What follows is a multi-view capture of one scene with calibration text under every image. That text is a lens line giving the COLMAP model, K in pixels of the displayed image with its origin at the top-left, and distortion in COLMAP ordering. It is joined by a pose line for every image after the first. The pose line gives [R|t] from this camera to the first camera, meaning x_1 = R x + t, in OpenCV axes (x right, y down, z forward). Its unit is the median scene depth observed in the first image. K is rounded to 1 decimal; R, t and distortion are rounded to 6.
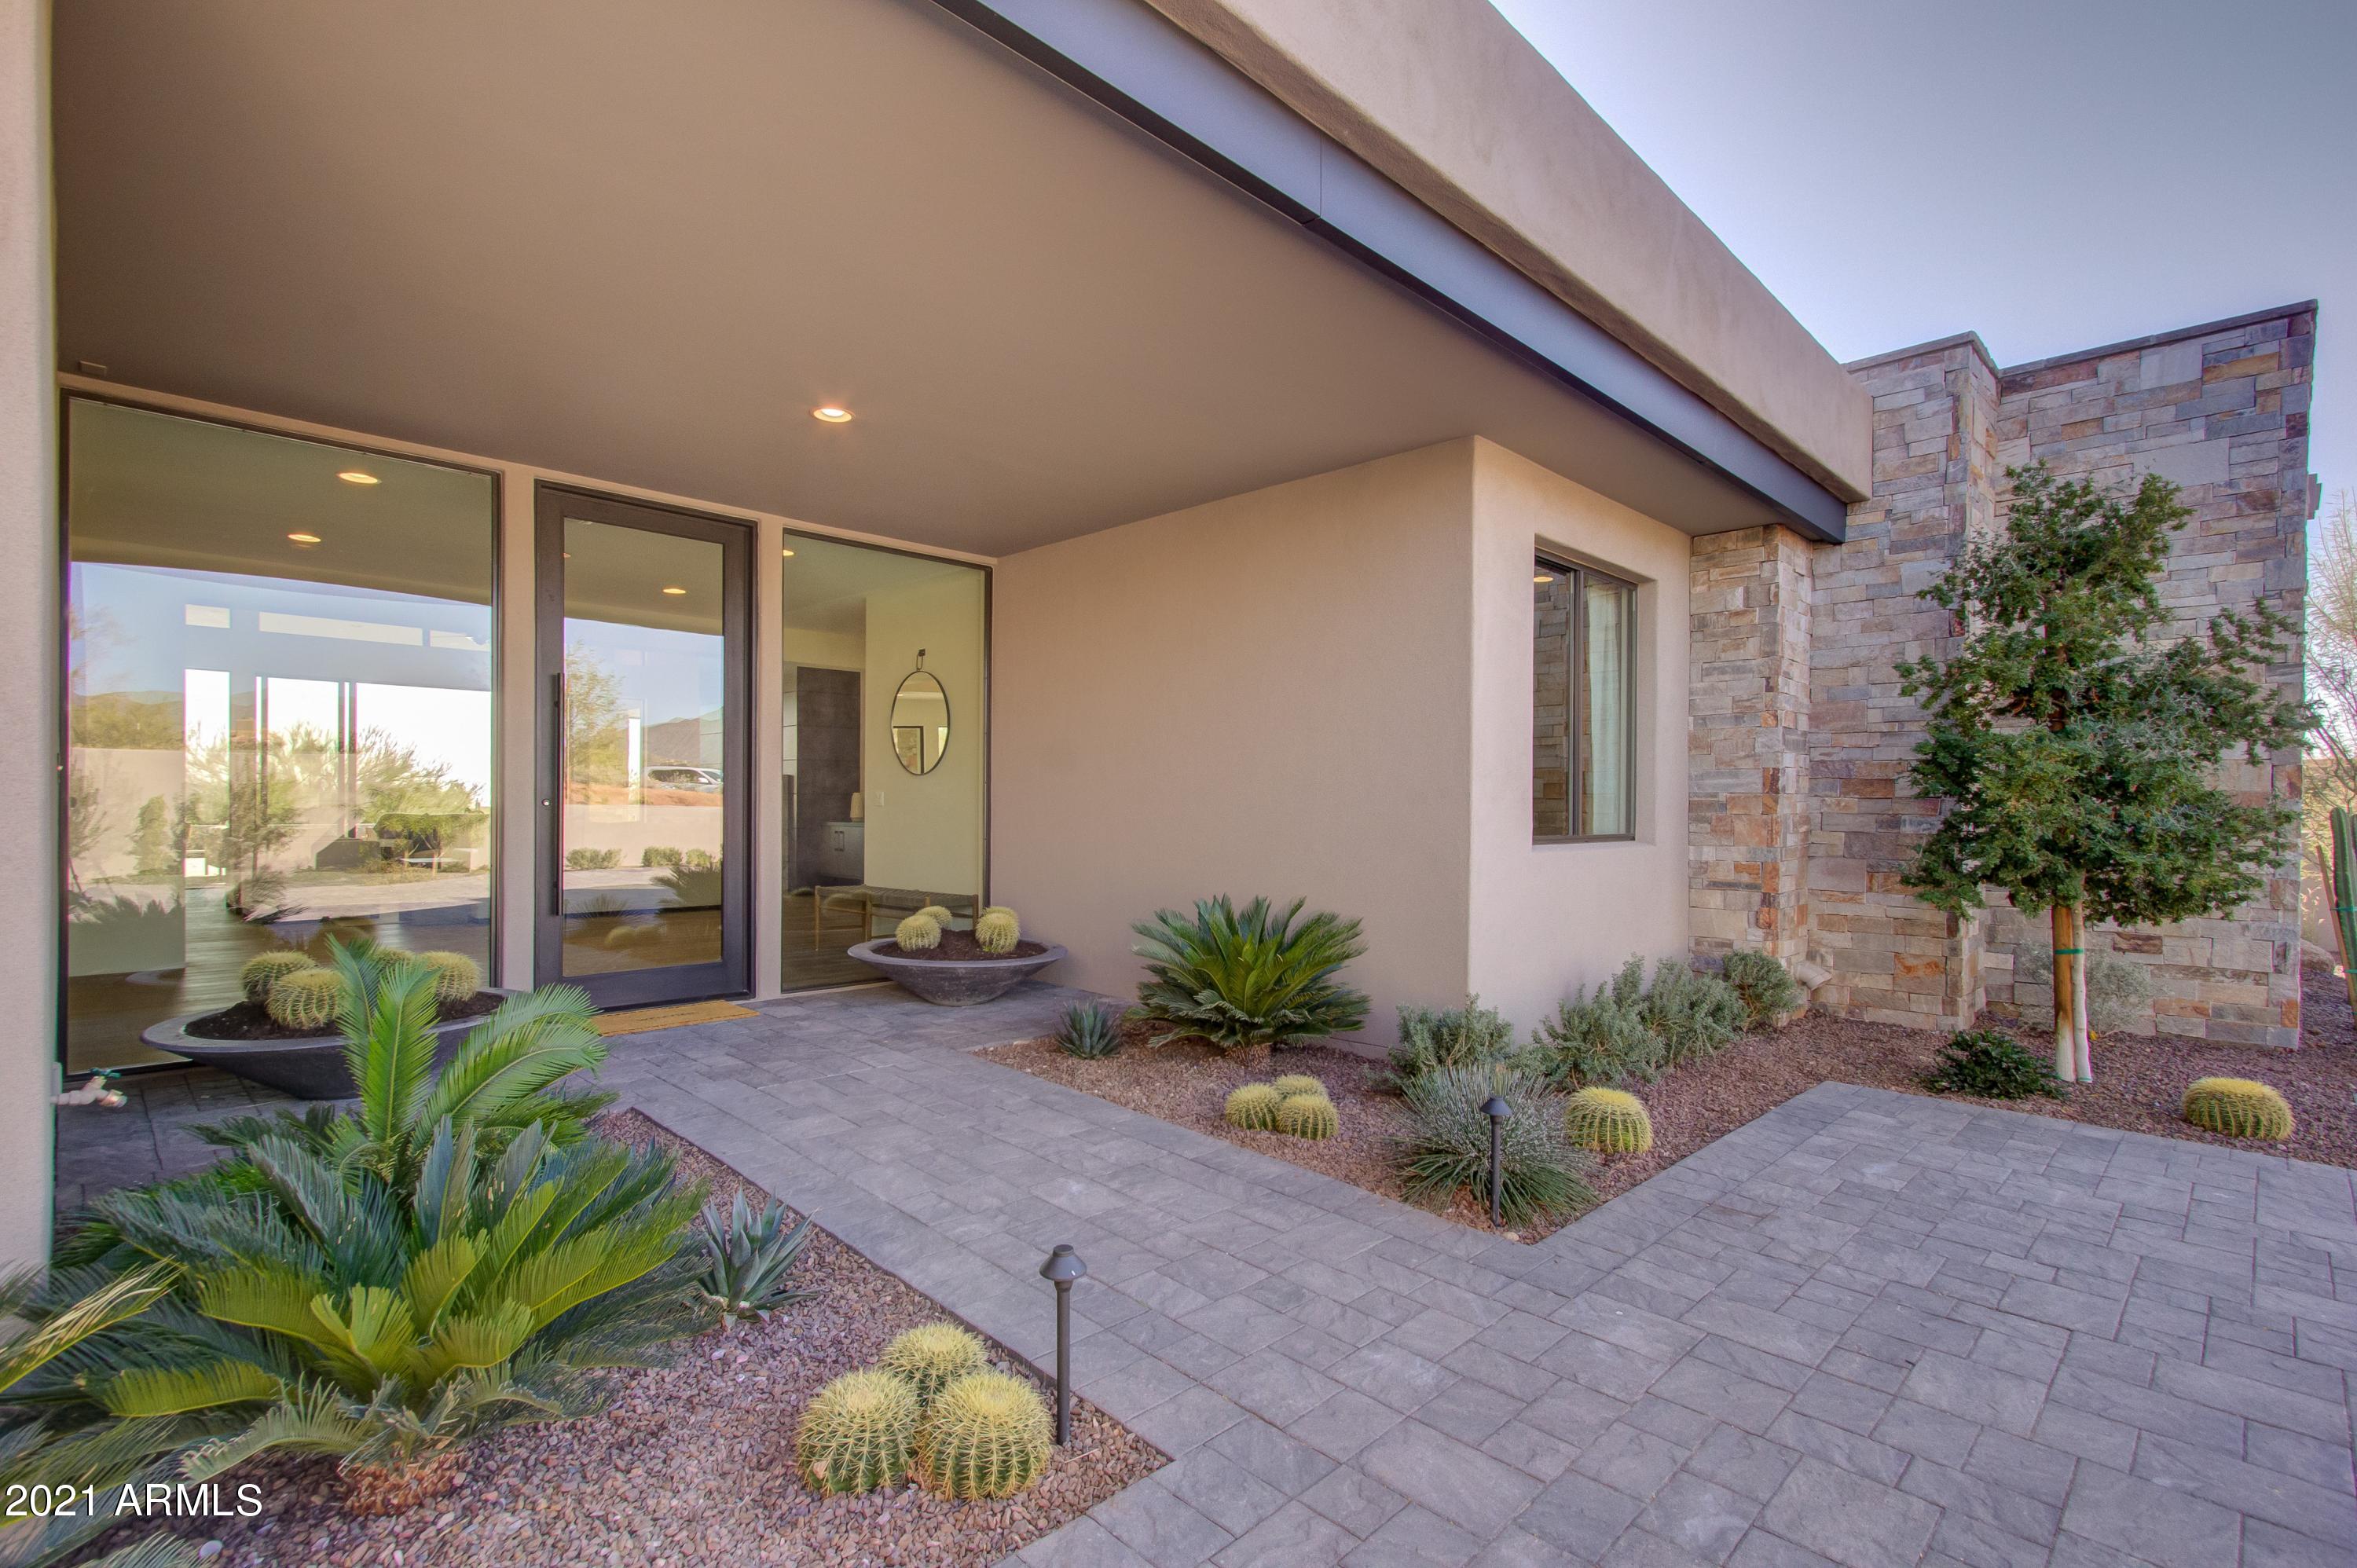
lens RADIAL K [[1107.5, 0, 1173.6], [0, 1107.5, 783.1], [0, 0, 1]] dist [0.003590, 0.002216]
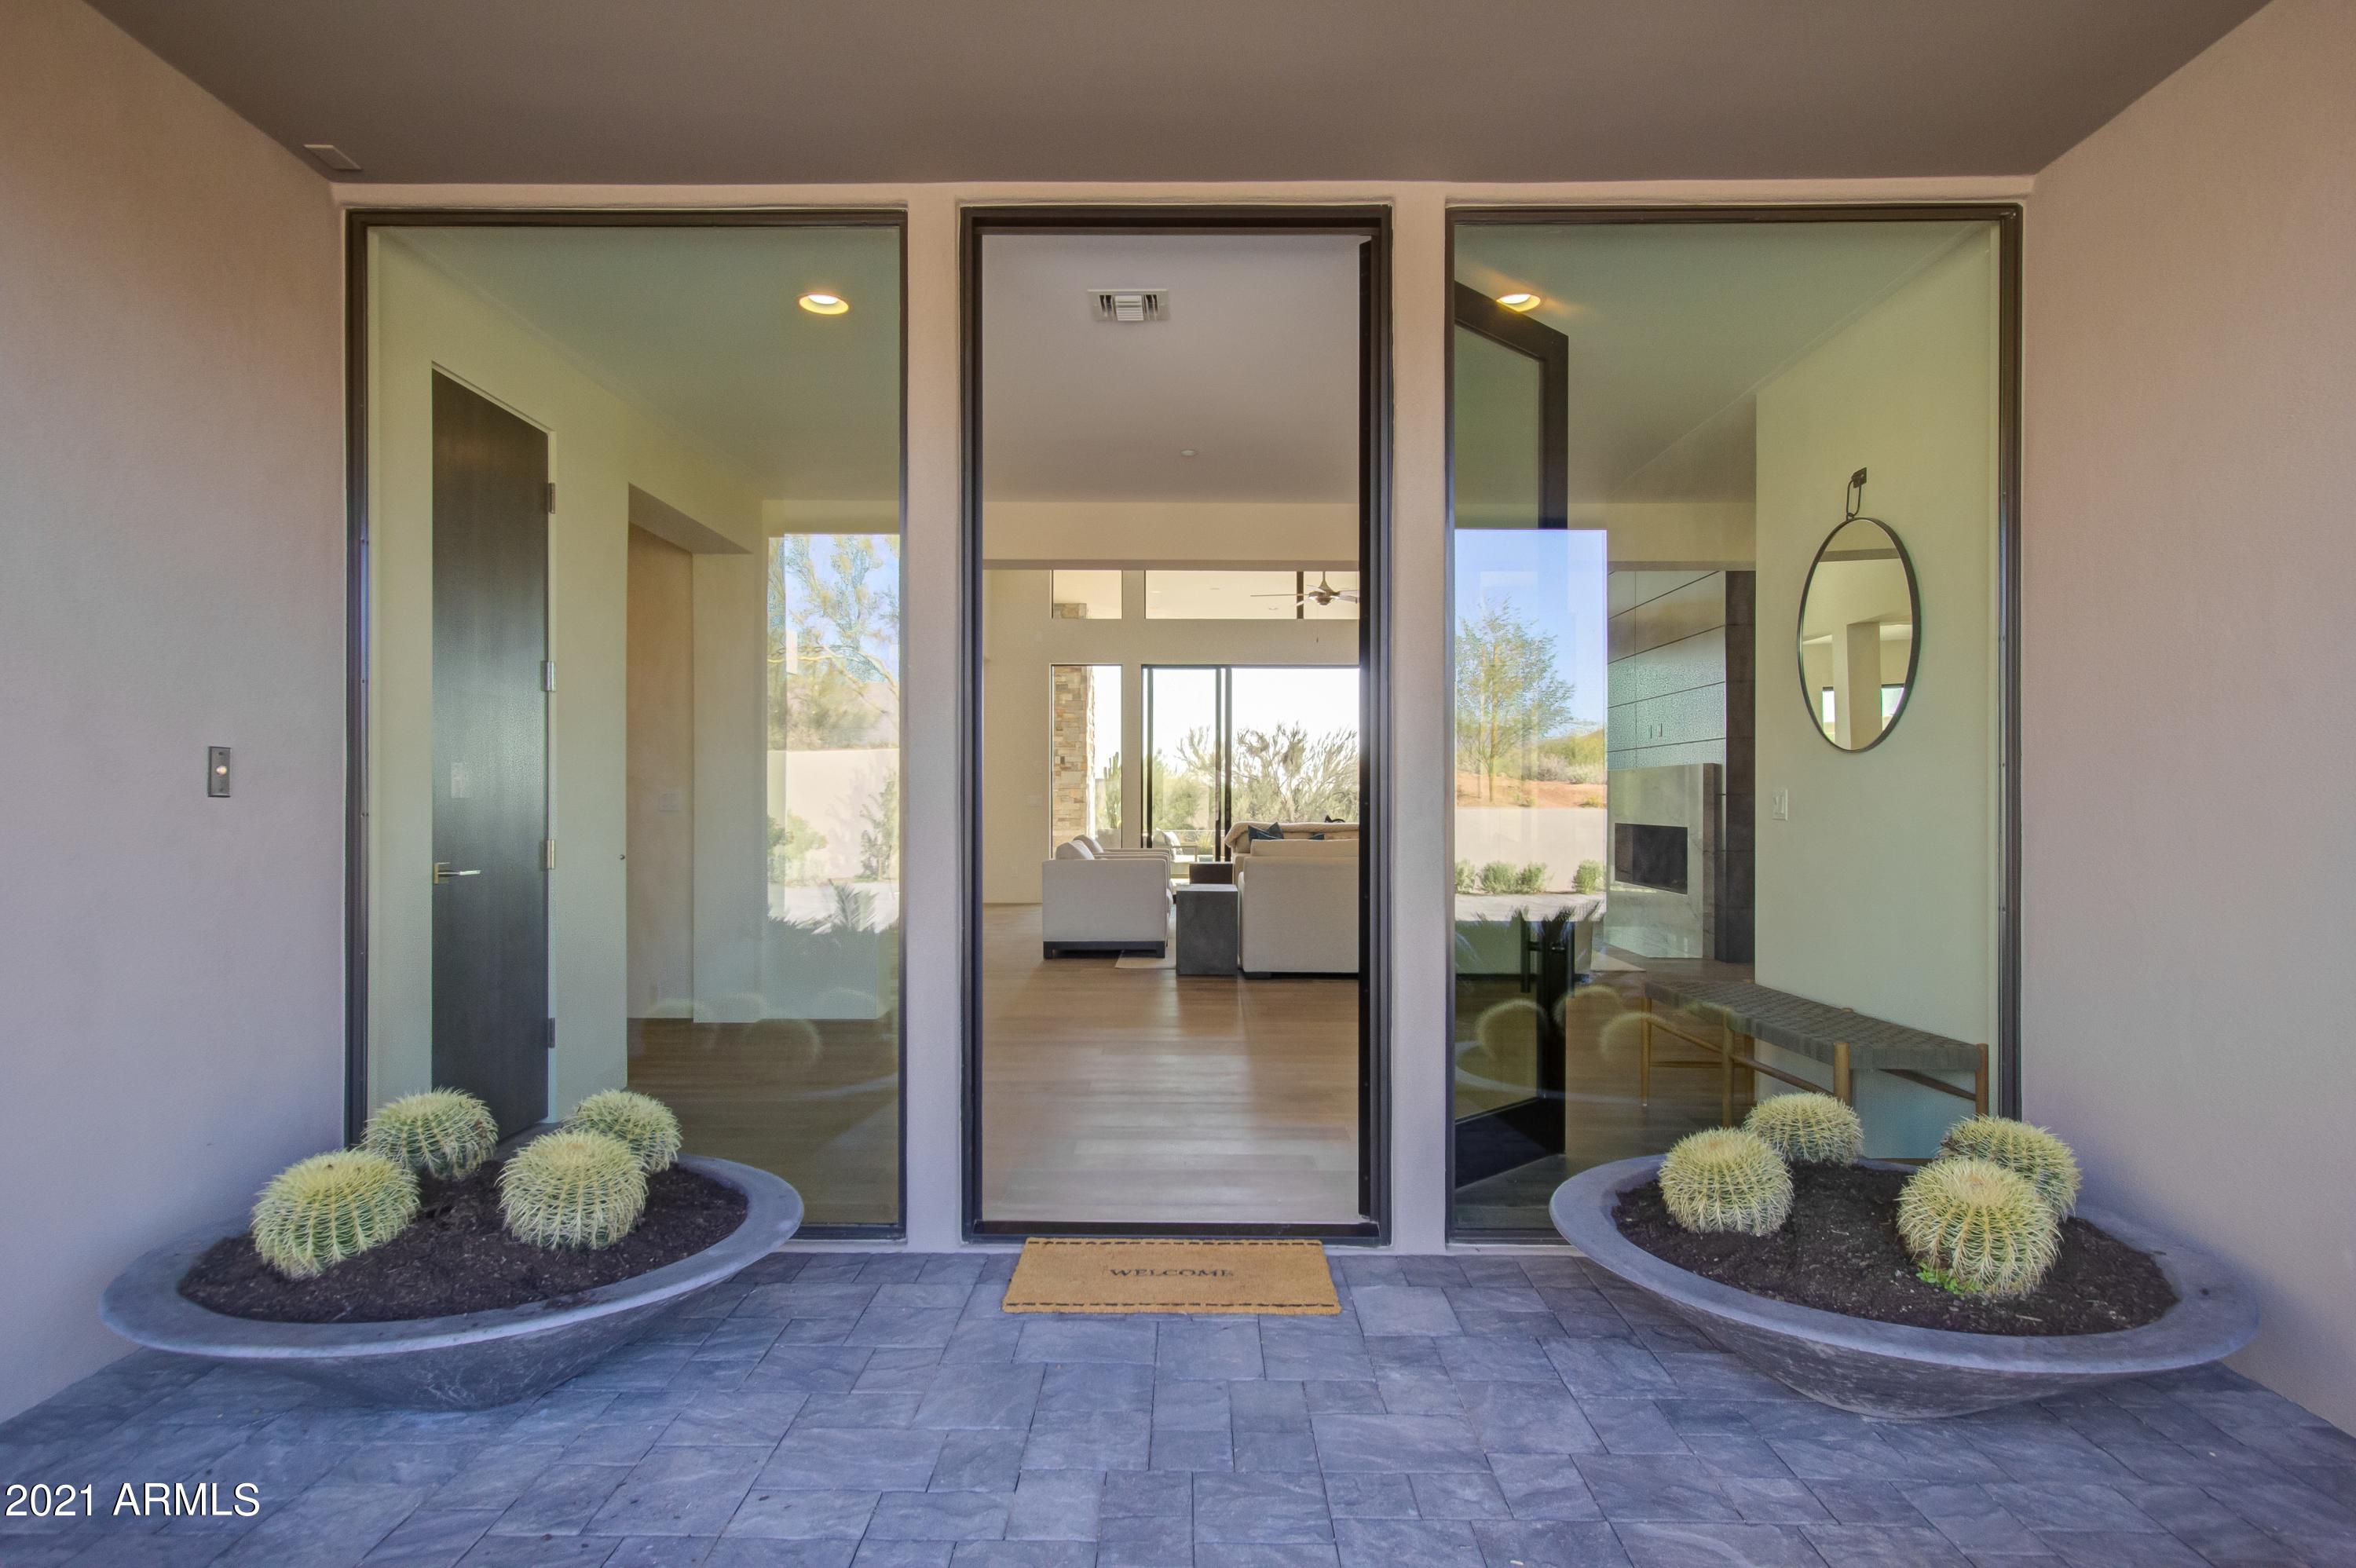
lens RADIAL K [[1341.0, 0, 1143.1], [0, 1341.0, 790.5], [0, 0, 1]] dist [-0.004476, -0.000806]
pose [[0.683734, -0.006380, -0.729703, -0.017176], [0.011098, 0.999937, 0.001656, 0.002589], [0.729646, -0.009230, 0.683762, 0.235437]]
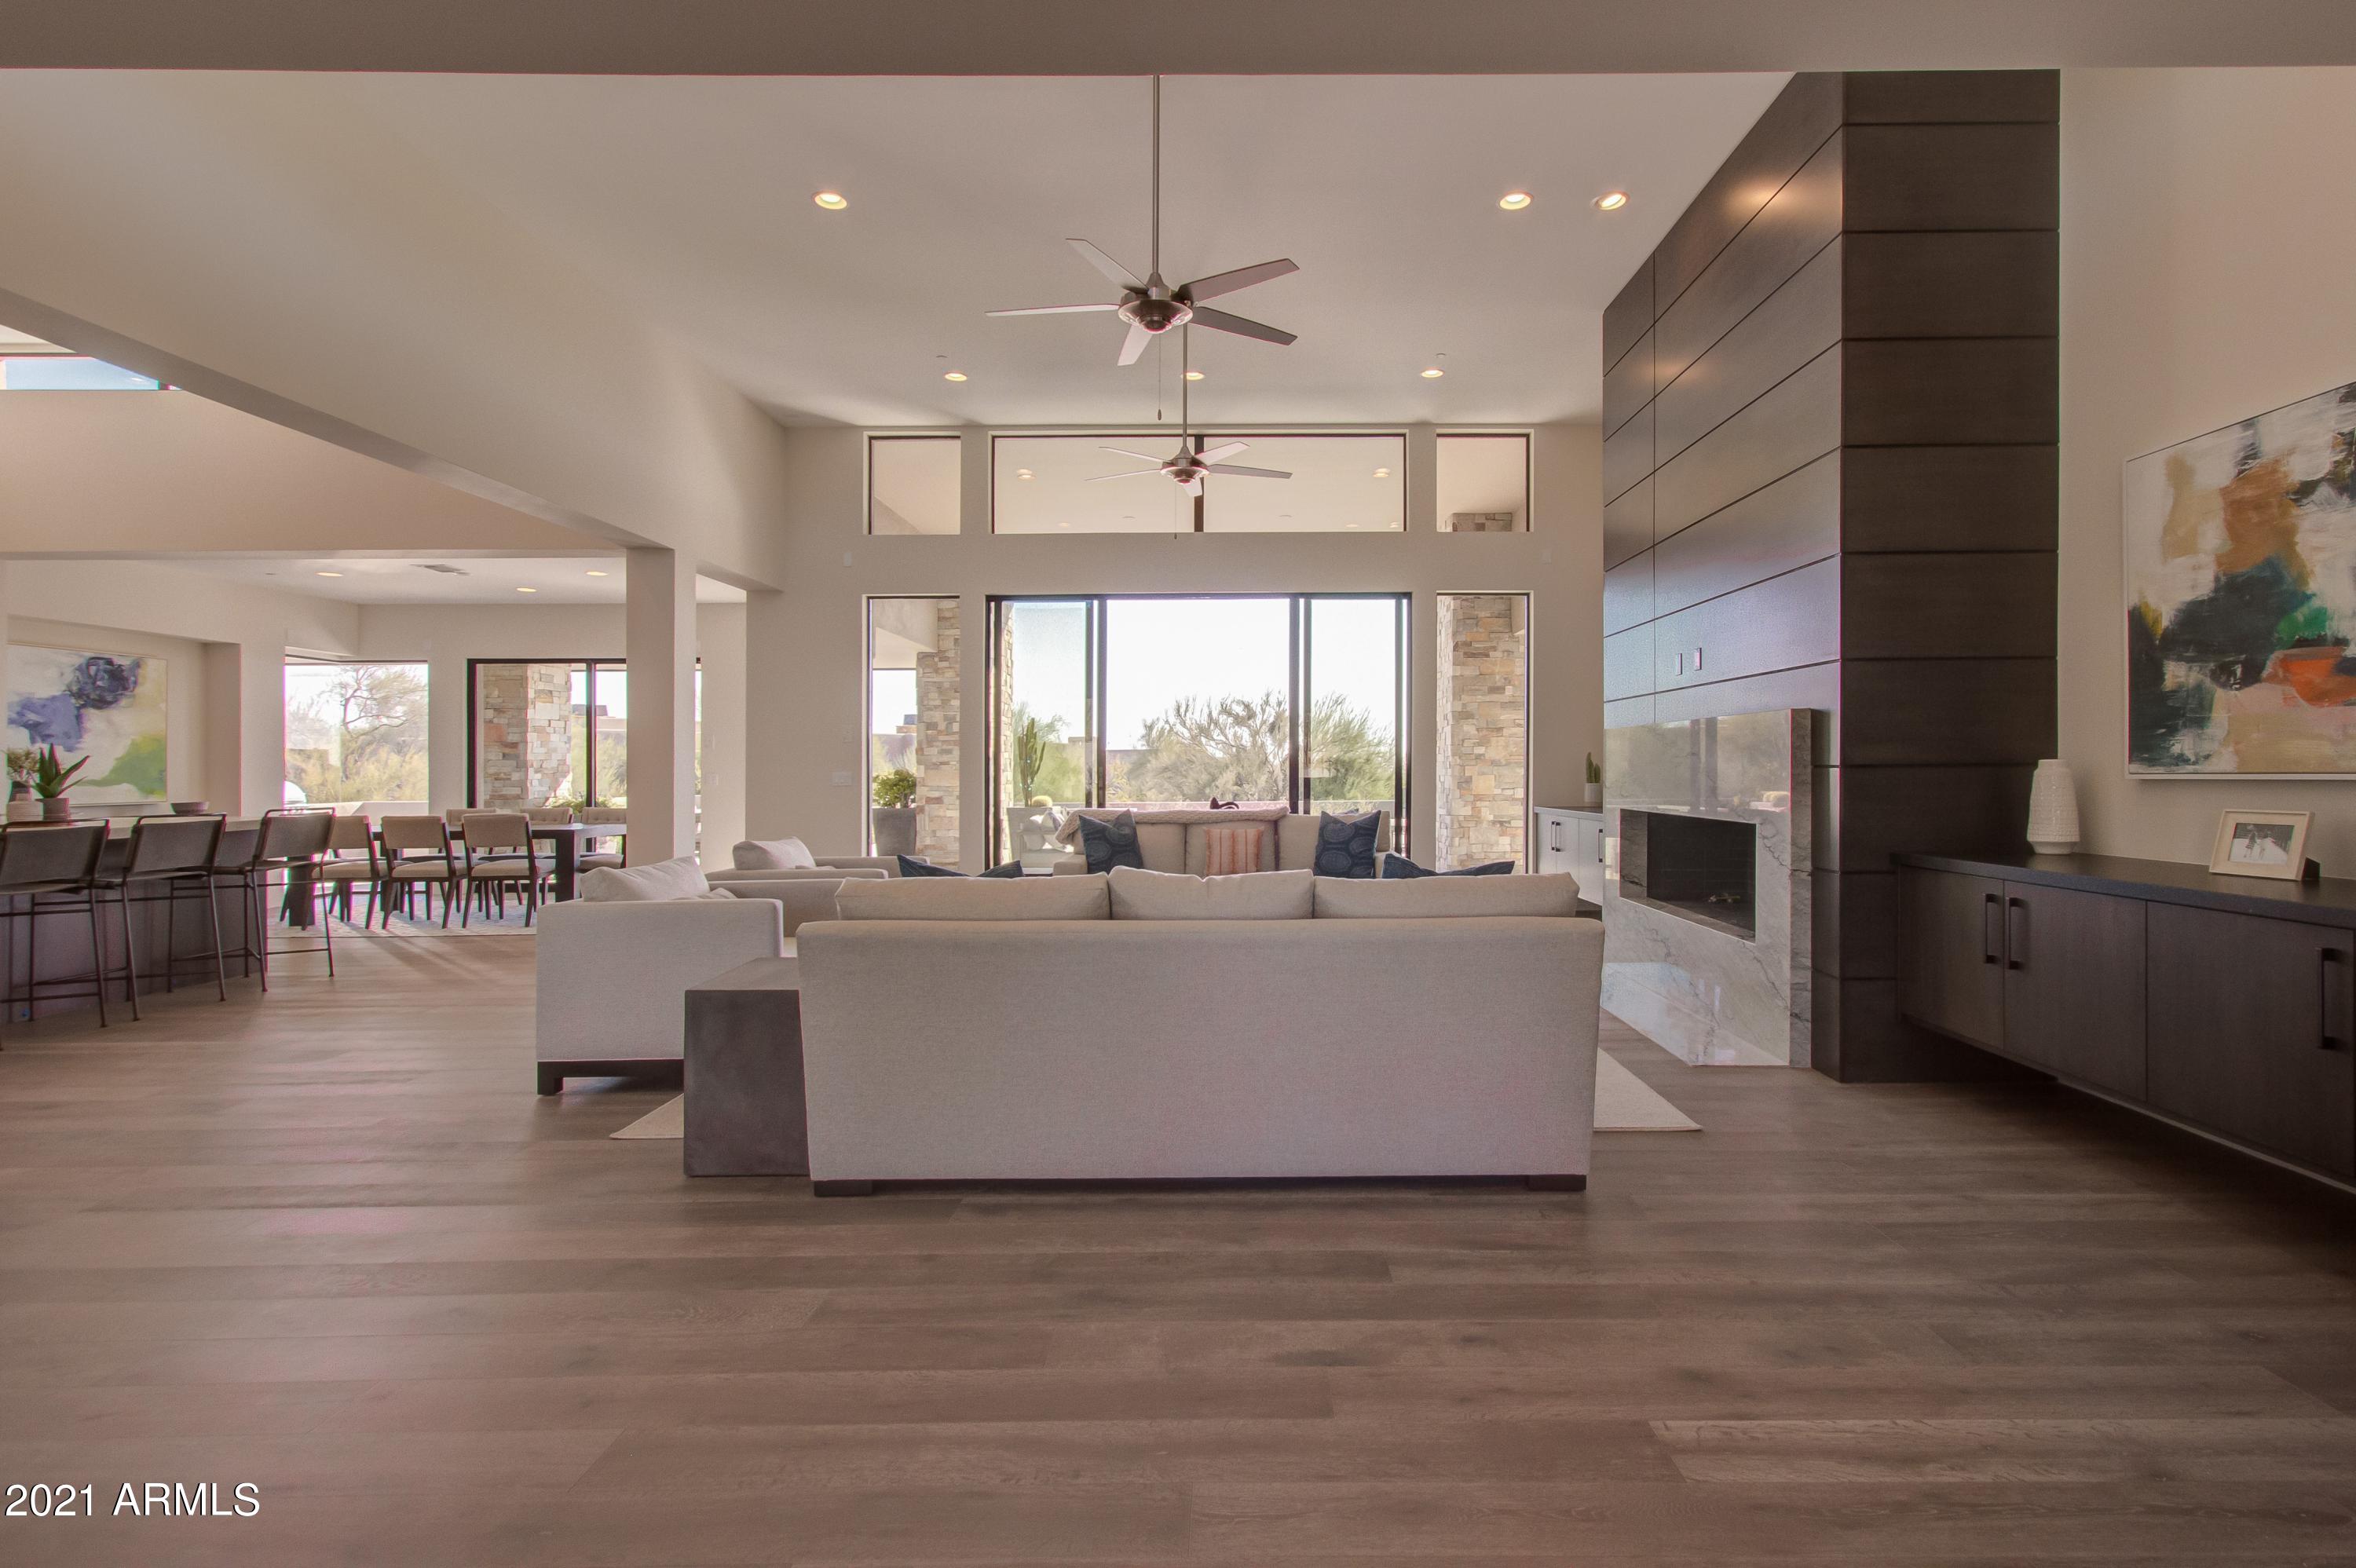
lens RADIAL K [[1178.0, 0, 1218.6], [0, 1178.0, 735.2], [0, 0, 1]] dist [0.011479, 0.000723]
pose [[0.700380, -0.025713, -0.713307, -0.201641], [0.016744, 0.999668, -0.019595, 0.003706], [0.713574, 0.001780, 0.700578, 0.575925]]
